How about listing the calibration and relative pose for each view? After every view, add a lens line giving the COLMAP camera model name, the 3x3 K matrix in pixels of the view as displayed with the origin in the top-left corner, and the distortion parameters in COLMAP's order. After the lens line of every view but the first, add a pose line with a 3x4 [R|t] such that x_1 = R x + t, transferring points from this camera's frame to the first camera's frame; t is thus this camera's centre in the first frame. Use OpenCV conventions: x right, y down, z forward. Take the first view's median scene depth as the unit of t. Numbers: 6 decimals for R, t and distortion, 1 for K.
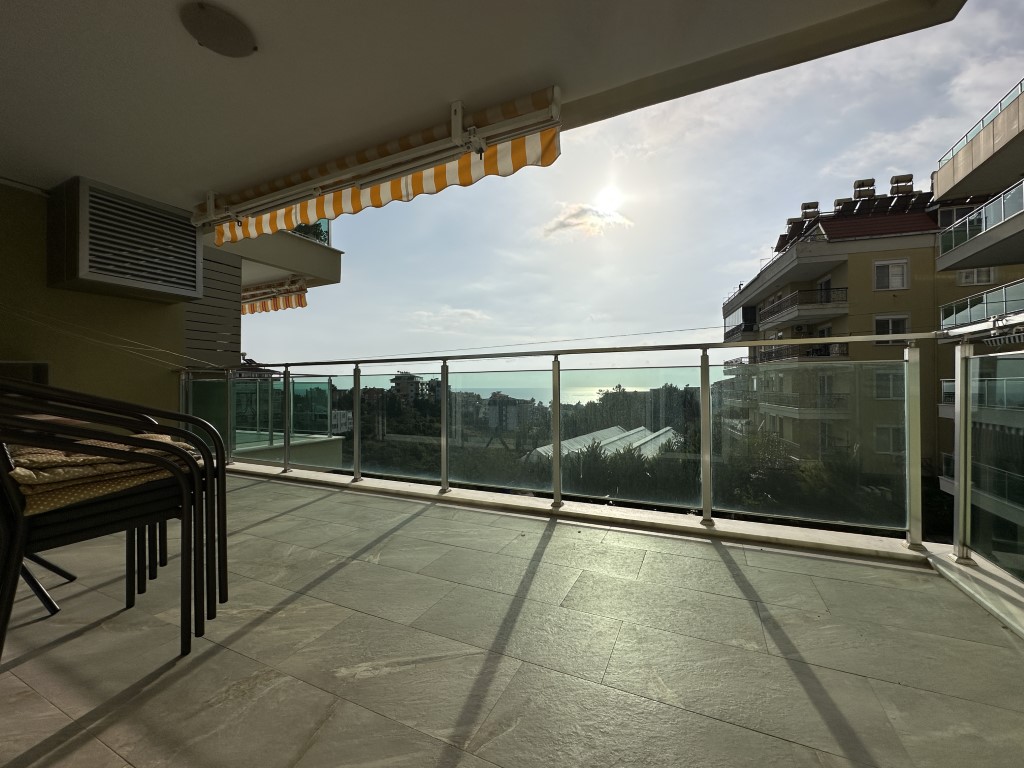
lens RADIAL K [[410.7, 0, 513.7], [0, 410.7, 383.0], [0, 0, 1]] dist [-0.000579, -0.000036]
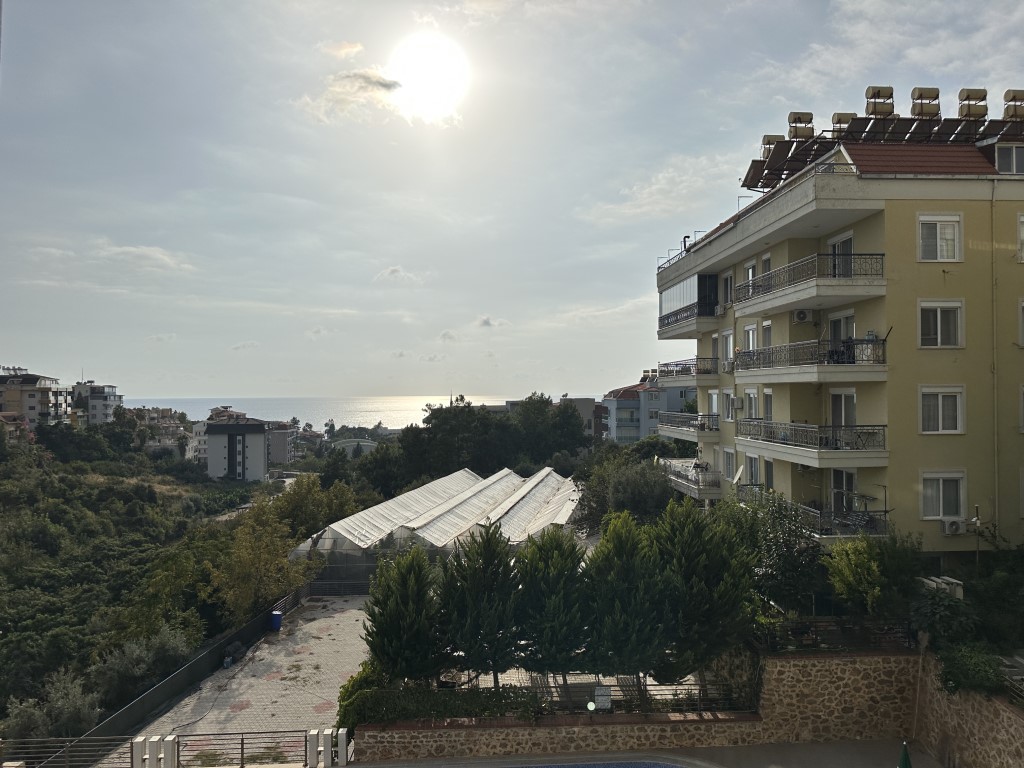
lens RADIAL K [[716.8, 0, 508.8], [0, 716.8, 380.3], [0, 0, 1]] dist [0.091274, -0.120322]
pose [[0.942034, 0.004955, 0.335481, -0.072536], [-0.001205, 0.999934, -0.011384, -0.023298], [-0.335516, 0.010320, 0.941978, 0.126065]]
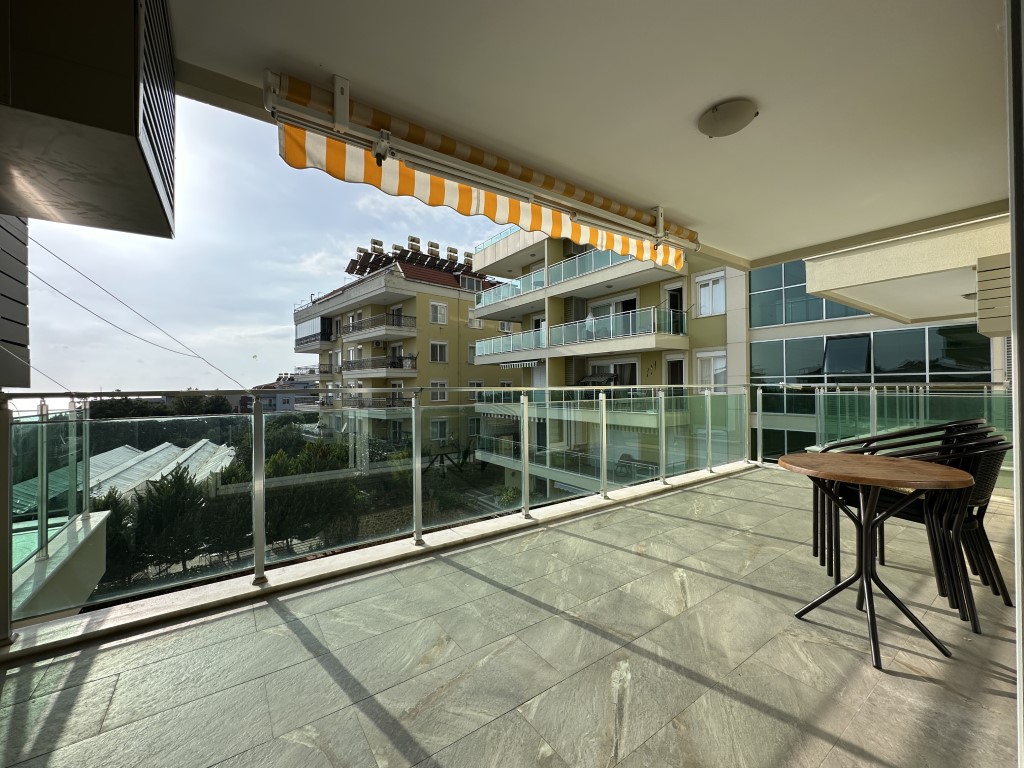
lens RADIAL K [[407.8, 0, 513.7], [0, 407.8, 382.5], [0, 0, 1]] dist [0.000094, -0.000057]
pose [[0.491378, 0.009043, 0.870899, -0.140343], [0.000775, 0.999941, -0.010820, -0.006539], [-0.870946, 0.005991, 0.491342, 0.066846]]
